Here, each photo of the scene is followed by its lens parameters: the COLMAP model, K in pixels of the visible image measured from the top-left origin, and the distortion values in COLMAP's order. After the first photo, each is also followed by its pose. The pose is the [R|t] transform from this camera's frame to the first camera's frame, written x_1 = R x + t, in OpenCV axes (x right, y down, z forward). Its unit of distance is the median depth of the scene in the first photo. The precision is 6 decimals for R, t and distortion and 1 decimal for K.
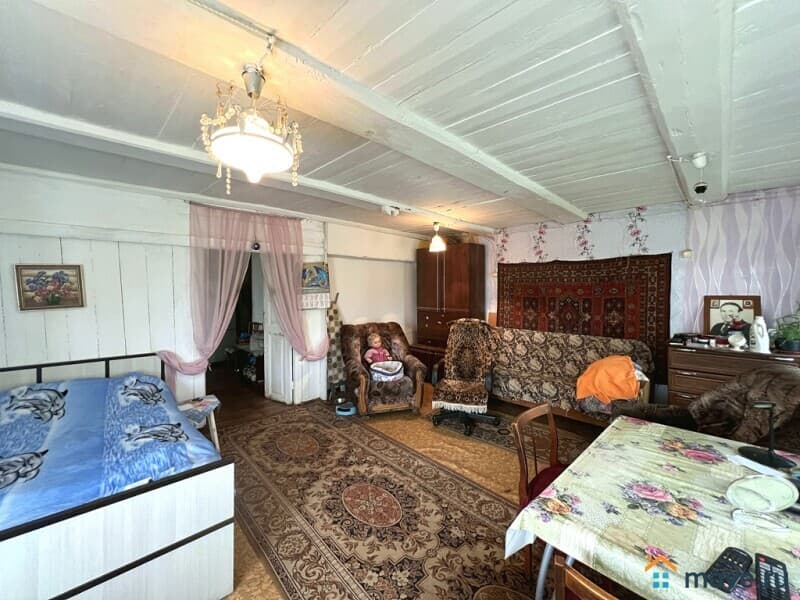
lens RADIAL K [[319.9, 0, 398.3], [0, 319.9, 299.0], [0, 0, 1]] dist [-0.002655, 0.000280]
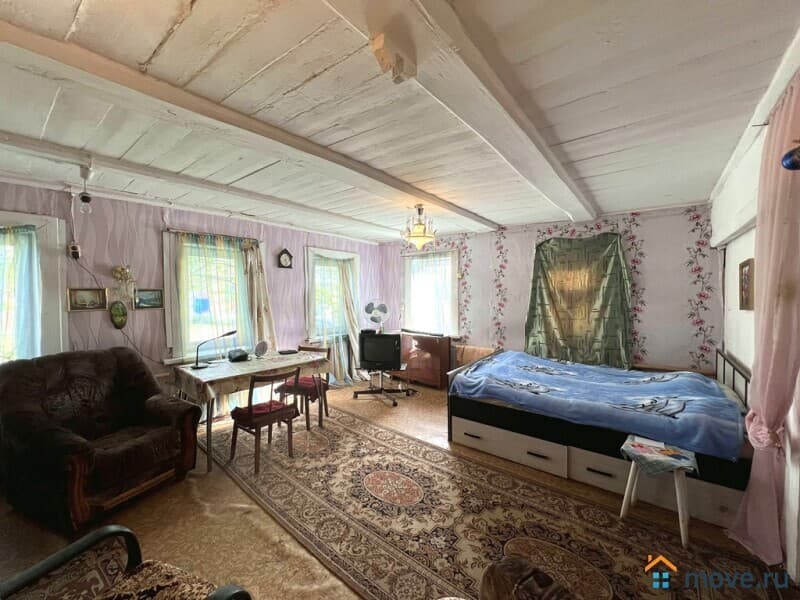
lens RADIAL K [[319.9, 0, 398.3], [0, 319.9, 299.0], [0, 0, 1]] dist [-0.002655, 0.000280]
pose [[-0.992330, 0.007955, -0.123363, 0.015720], [0.001317, 0.998551, 0.053797, -0.037247], [0.123612, 0.053222, -0.990902, 1.321440]]
